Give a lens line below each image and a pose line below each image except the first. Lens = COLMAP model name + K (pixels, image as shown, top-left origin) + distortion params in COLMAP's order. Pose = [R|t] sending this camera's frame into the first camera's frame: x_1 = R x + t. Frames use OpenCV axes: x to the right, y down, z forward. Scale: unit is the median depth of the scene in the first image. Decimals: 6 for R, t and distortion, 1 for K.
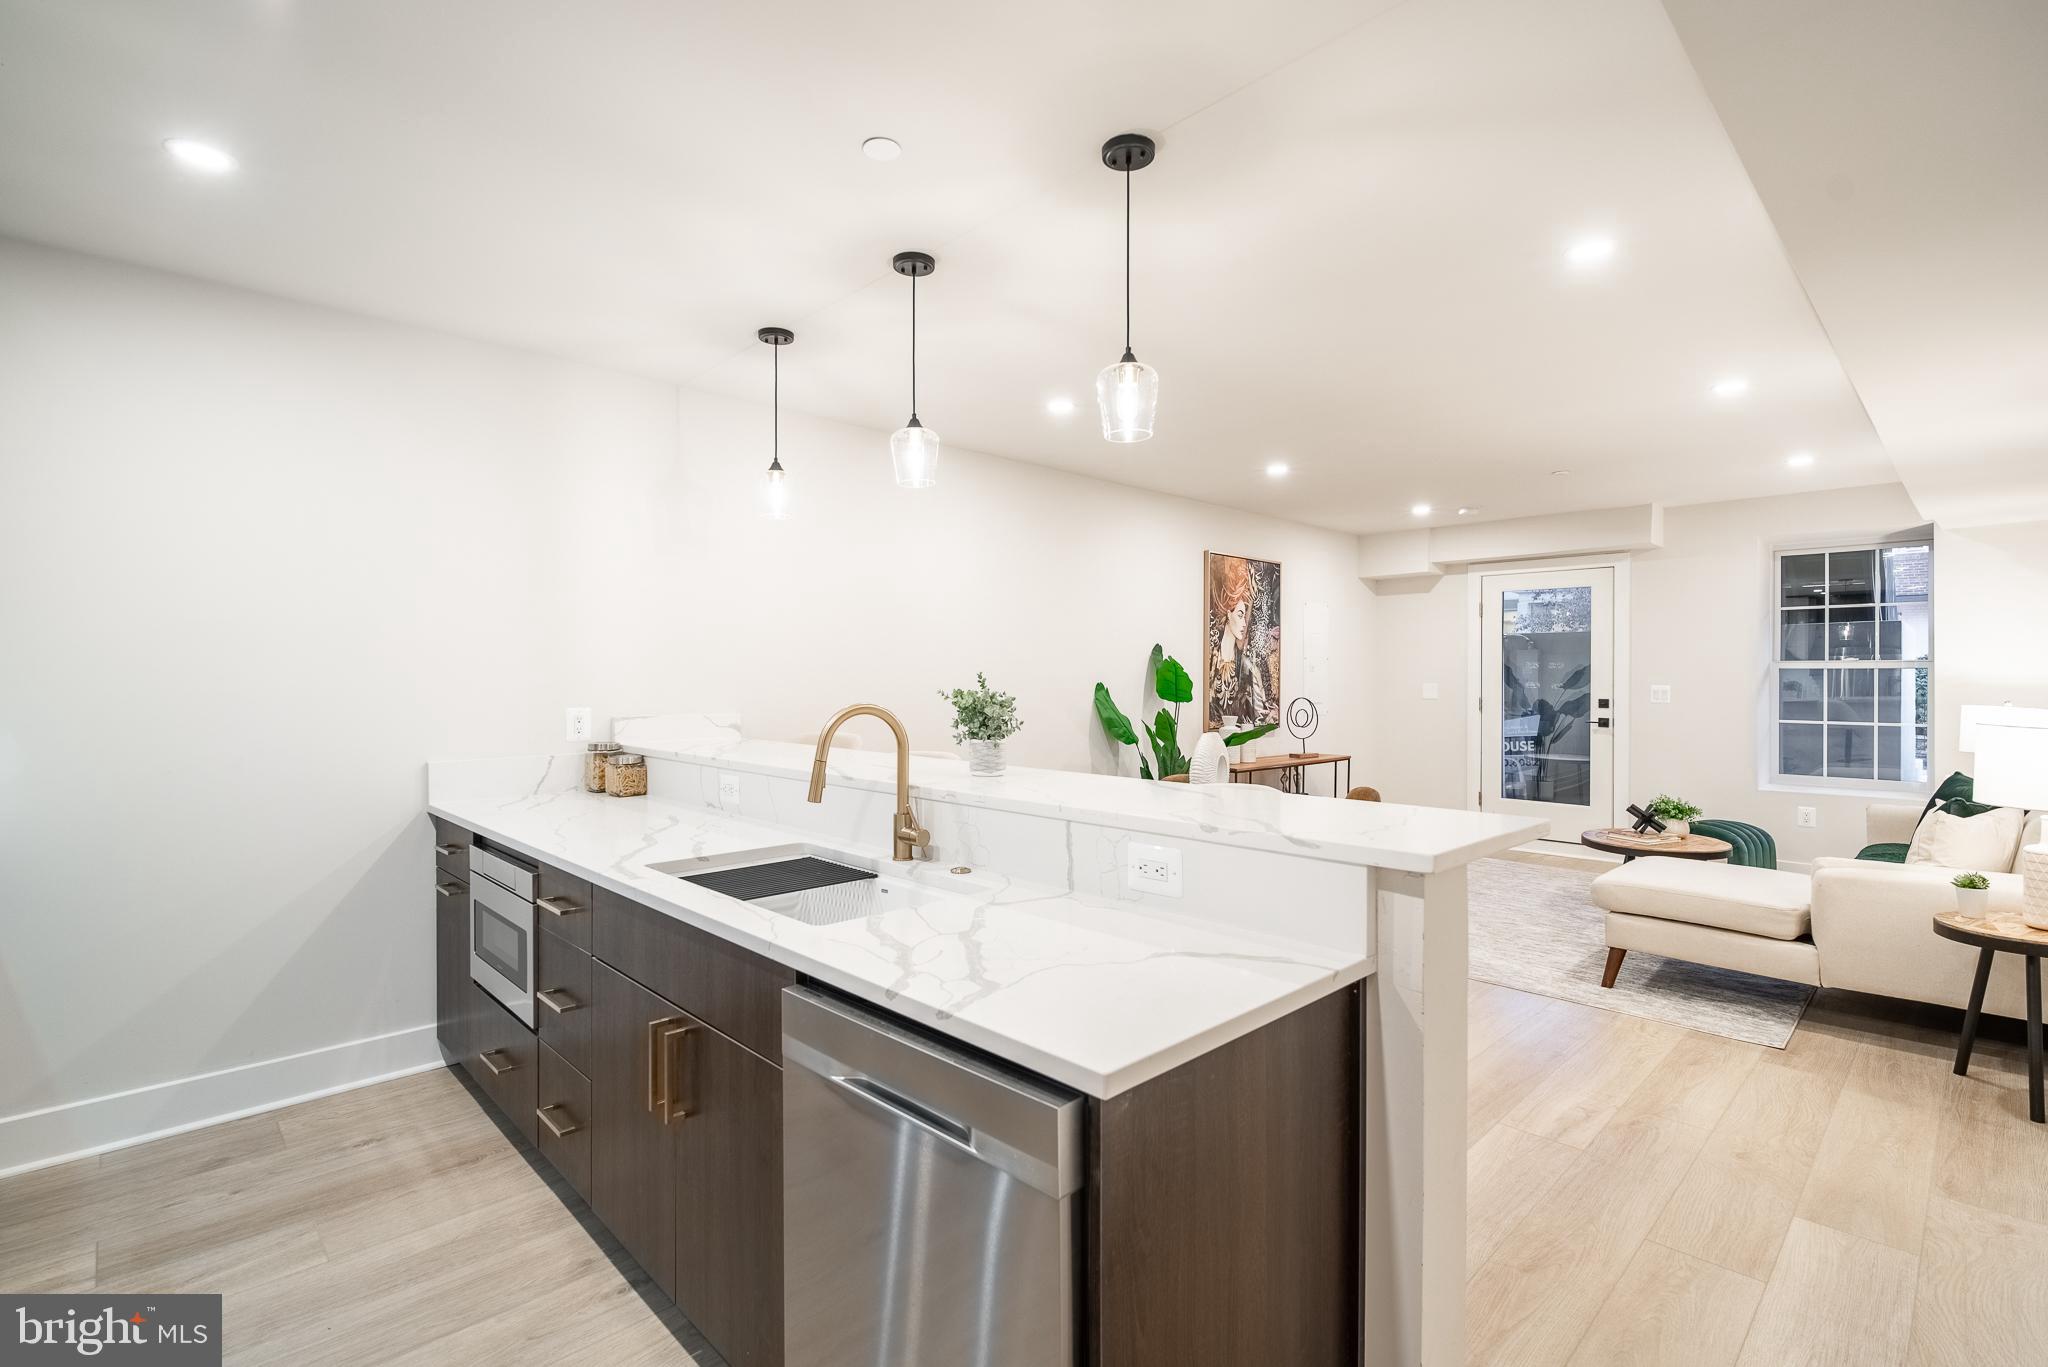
lens RADIAL K [[942.4, 0, 1023.3], [0, 942.4, 692.0], [0, 0, 1]] dist [0.002000, -0.000724]
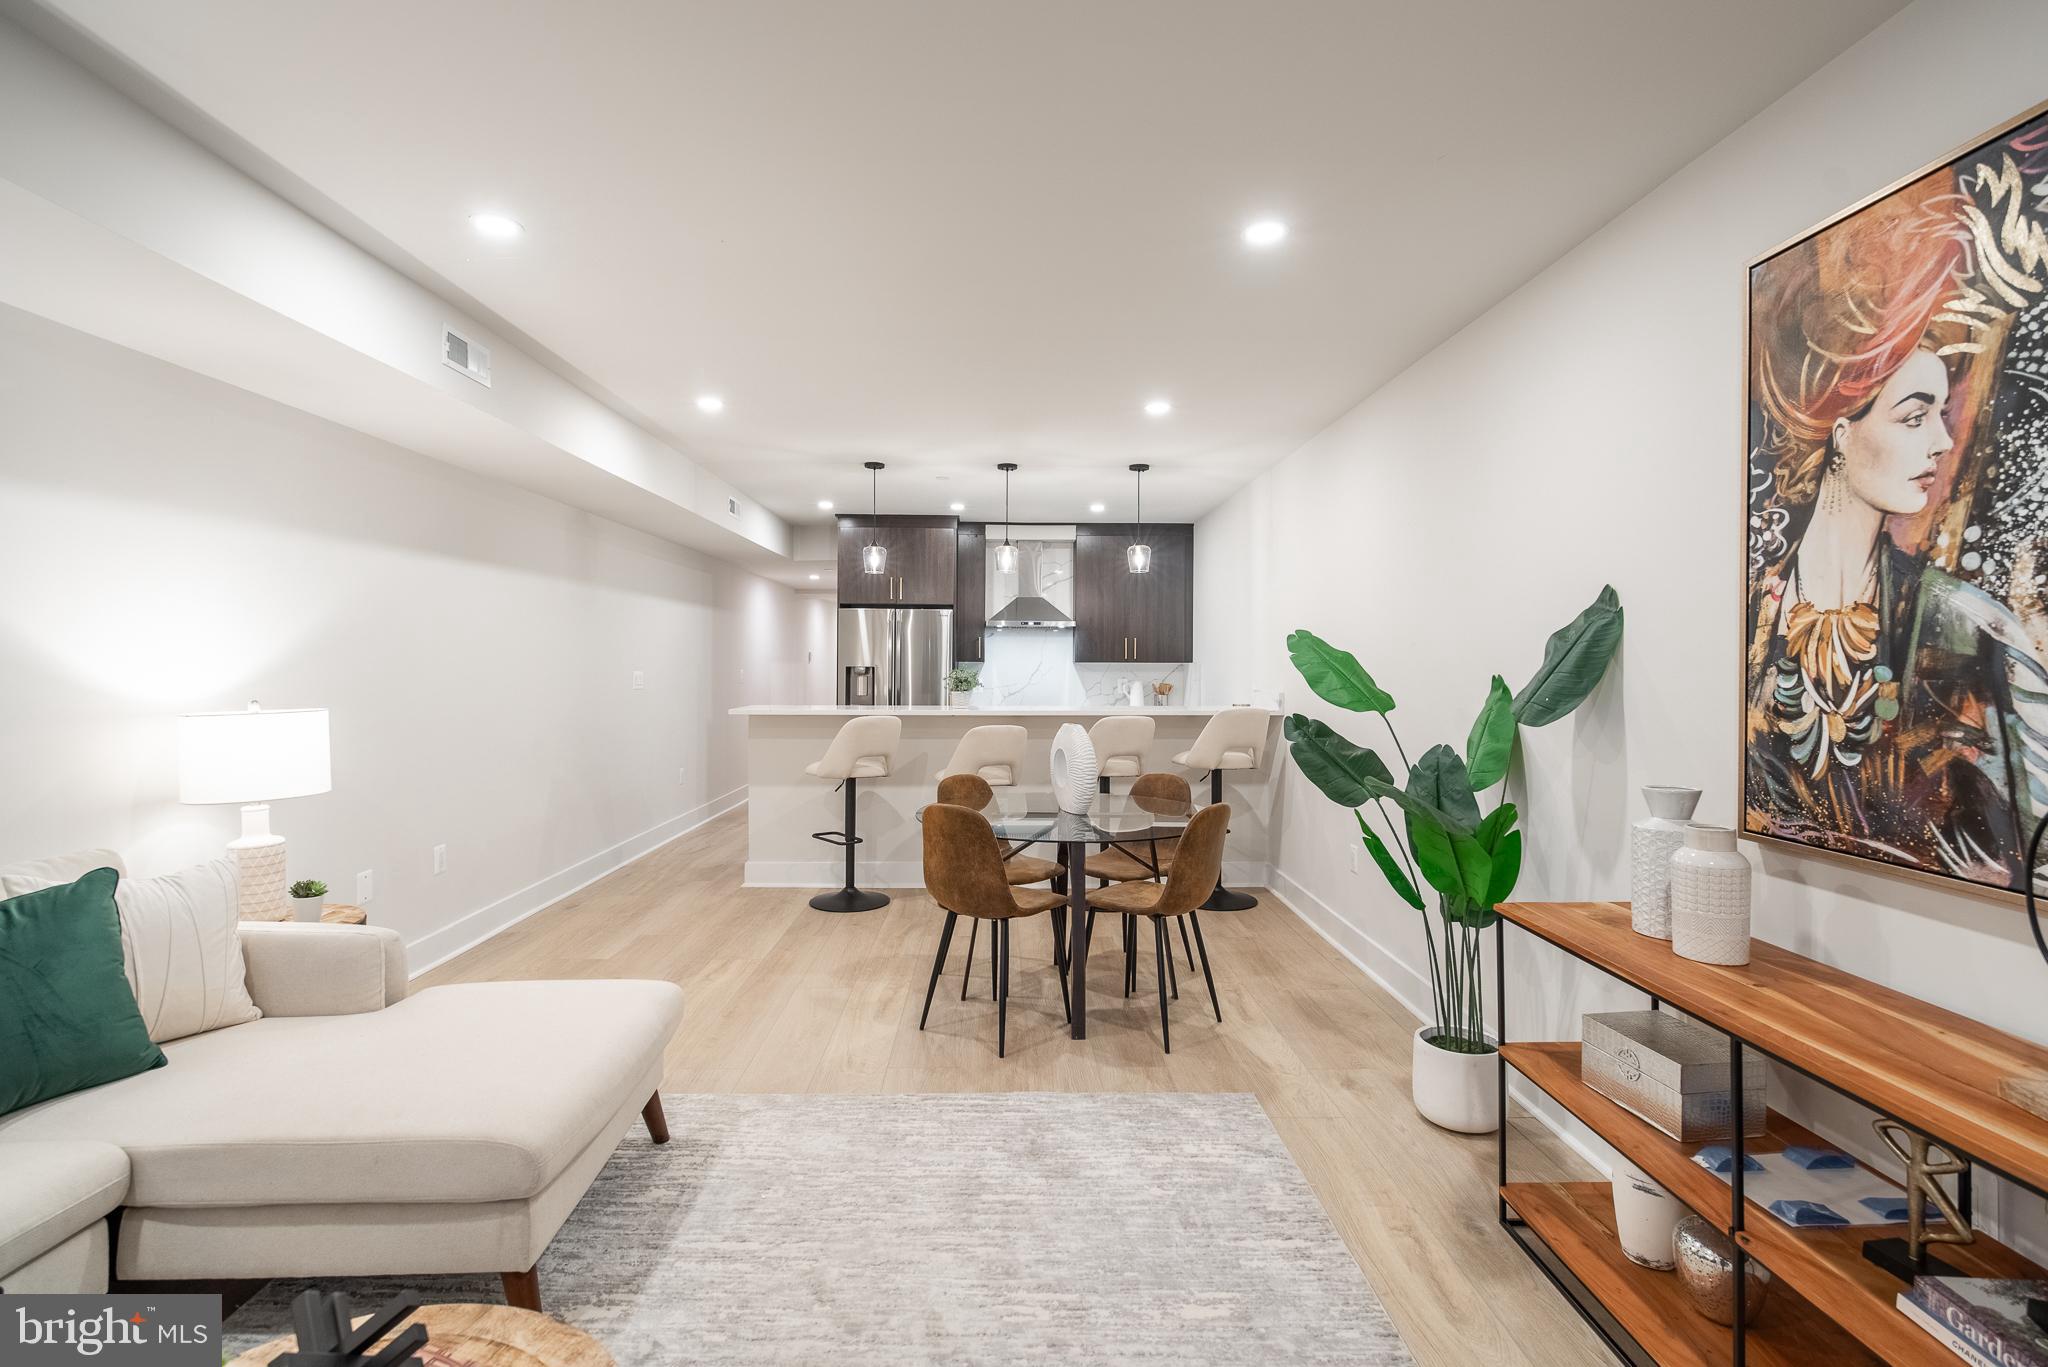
lens RADIAL K [[942.4, 0, 1031.4], [0, 942.4, 666.7], [0, 0, 1]] dist [0.002000, -0.000724]
pose [[-0.675963, -0.001004, -0.736935, 0.574466], [-0.014450, 0.999825, 0.011892, -0.015046], [0.736794, 0.018687, -0.675859, 1.008083]]
